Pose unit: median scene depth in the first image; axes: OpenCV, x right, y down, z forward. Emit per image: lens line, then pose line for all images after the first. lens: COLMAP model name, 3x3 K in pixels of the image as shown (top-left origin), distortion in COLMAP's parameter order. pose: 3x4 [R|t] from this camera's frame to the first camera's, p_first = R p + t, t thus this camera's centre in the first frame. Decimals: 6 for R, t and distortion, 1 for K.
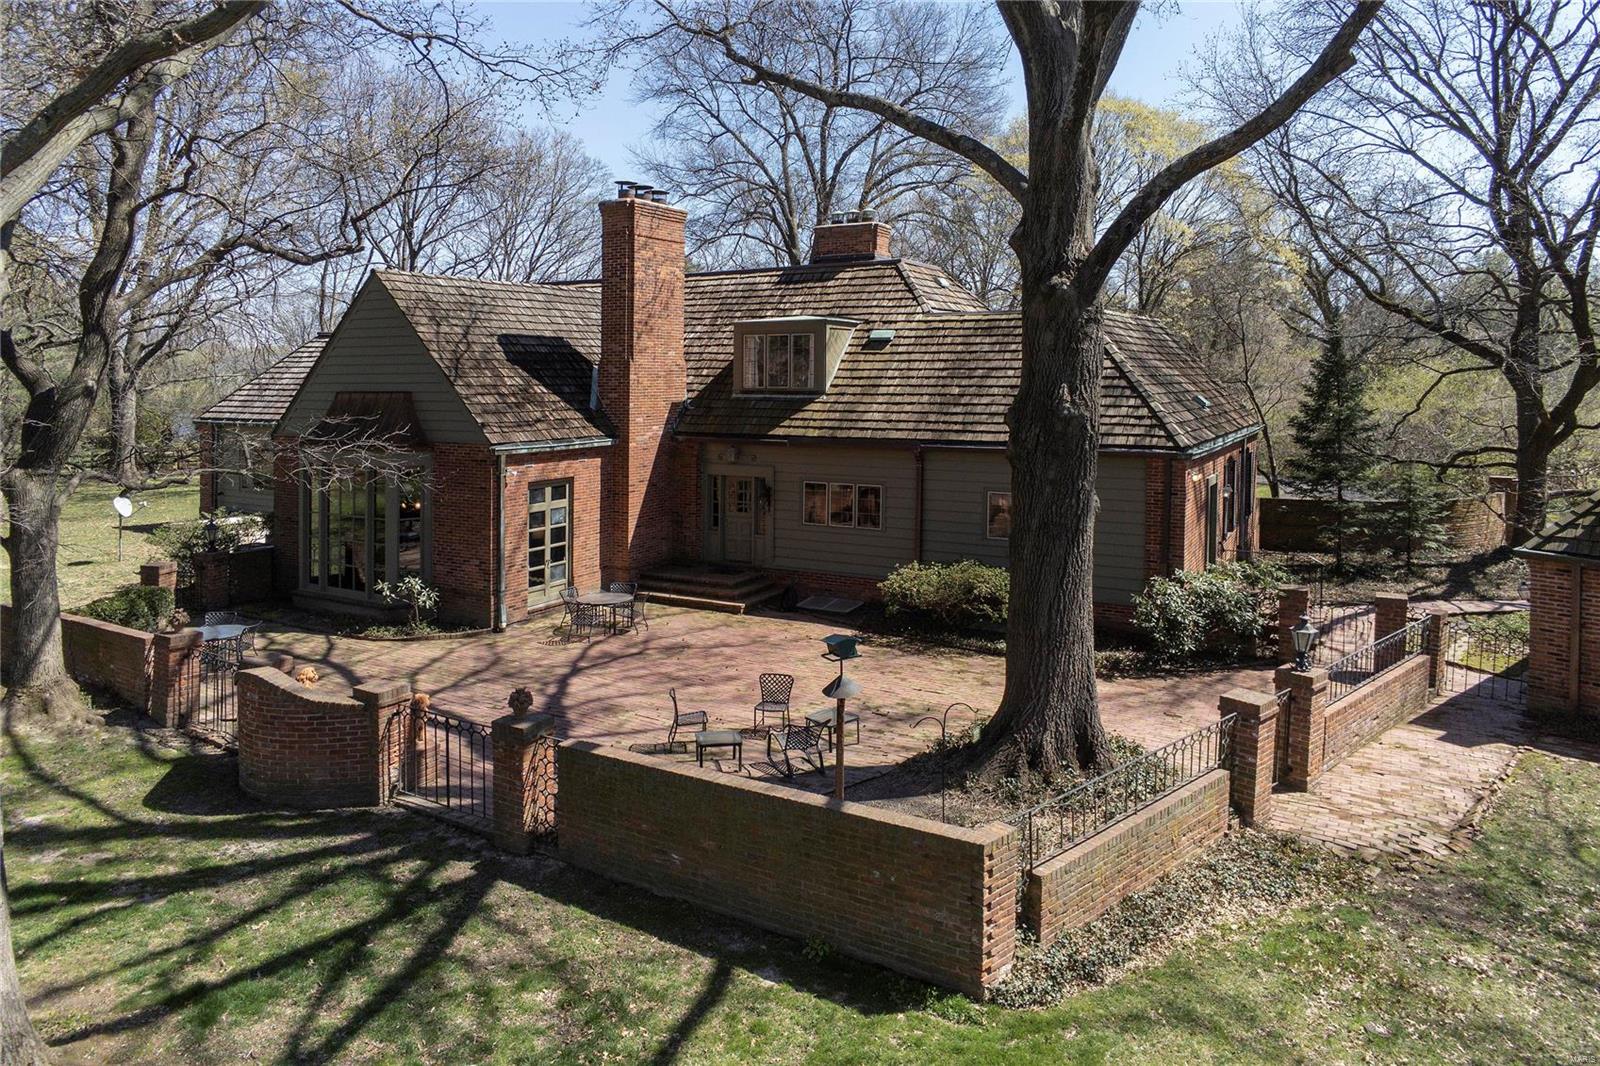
lens RADIAL K [[1308.9, 0, 511.2], [0, 1308.9, 393.0], [0, 0, 1]] dist [-0.009827, -0.018472]
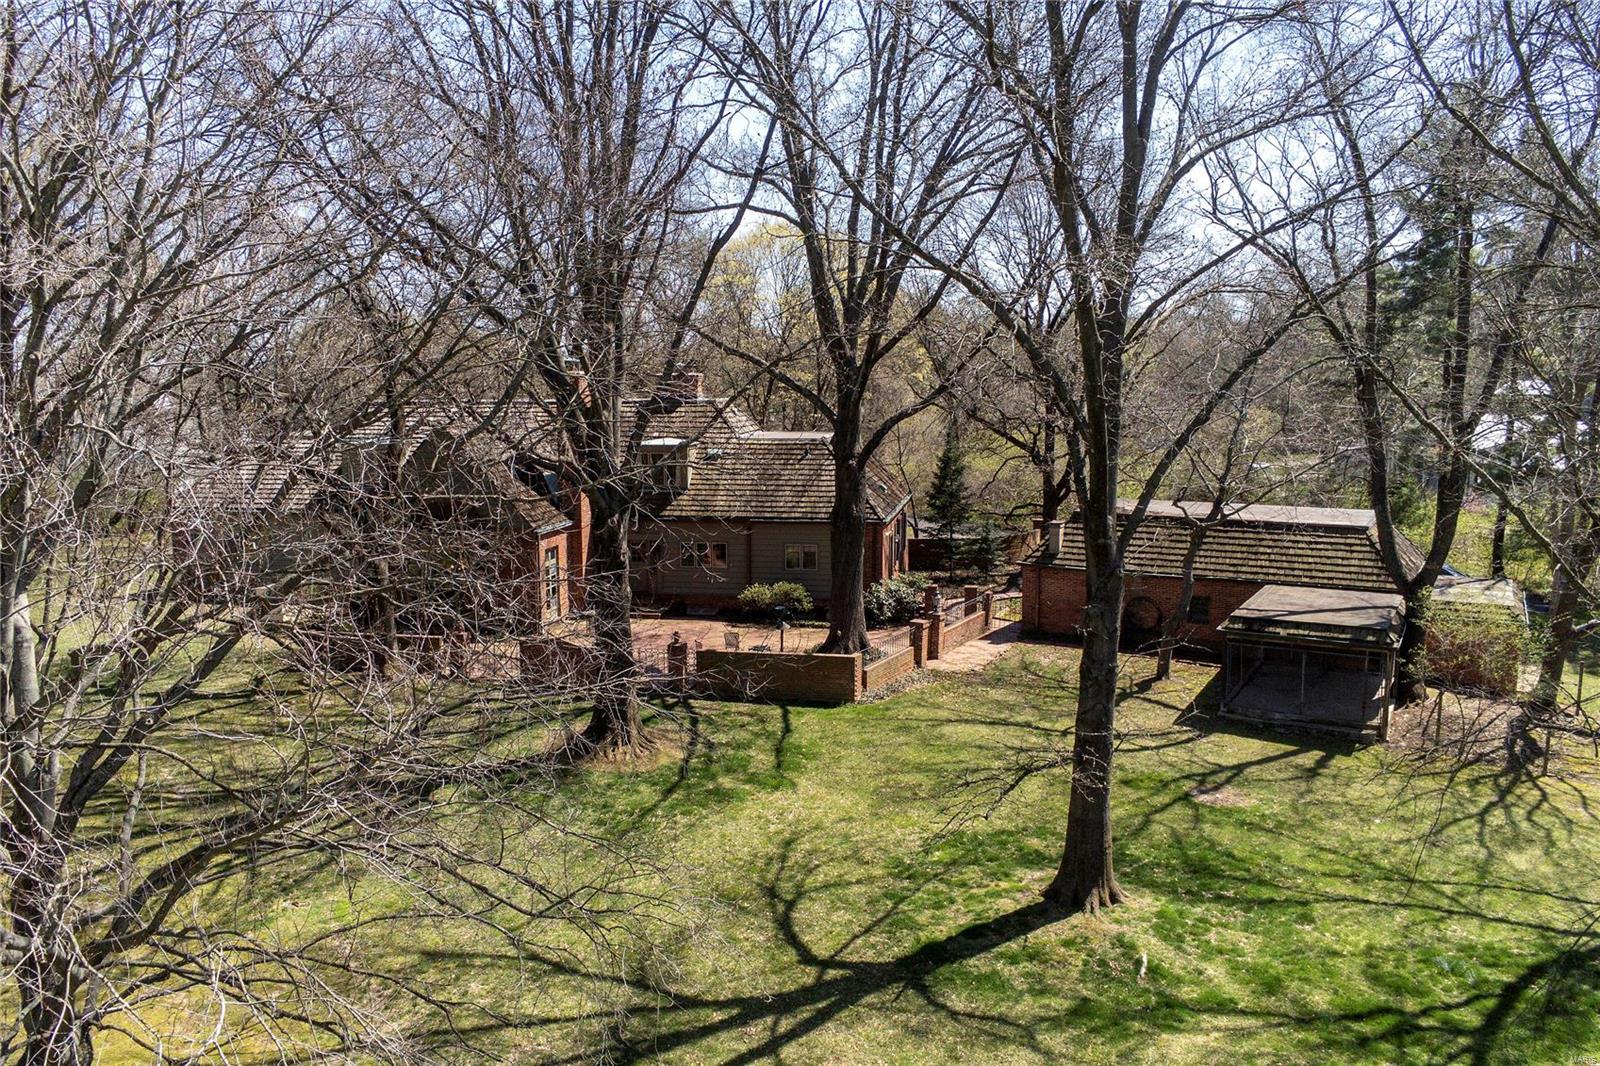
lens RADIAL K [[1422.7, 0, 814.9], [0, 1422.7, 497.1], [0, 0, 1]] dist [0.001223, 0.110182]
pose [[0.892256, -0.026318, 0.450763, -0.465216], [0.005625, 0.998870, 0.047185, -0.079049], [-0.451495, -0.039565, 0.891396, -0.745081]]
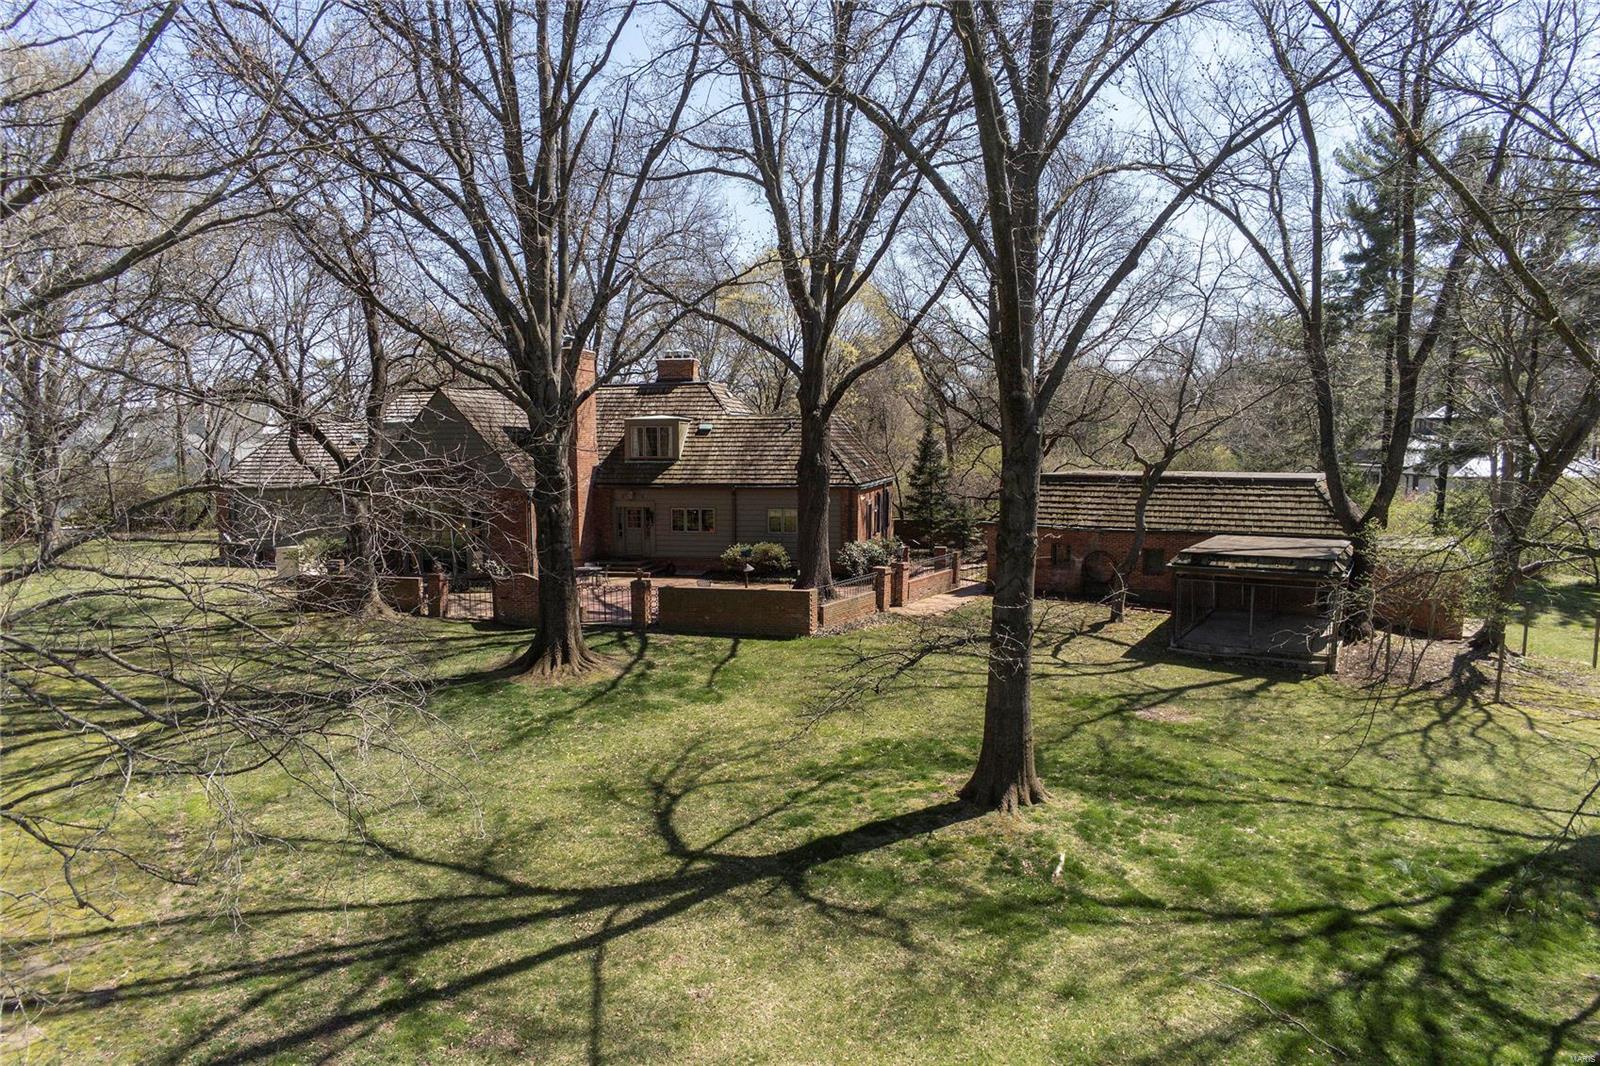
lens RADIAL K [[1216.4, 0, 800.0], [0, 1216.4, 533.0], [0, 0, 1]] dist [-0.003569, -0.000336]
pose [[0.905875, -0.030188, 0.422467, -0.342834], [0.005576, 0.998220, 0.059374, 0.002599], [-0.423508, -0.051430, 0.904431, -0.635154]]
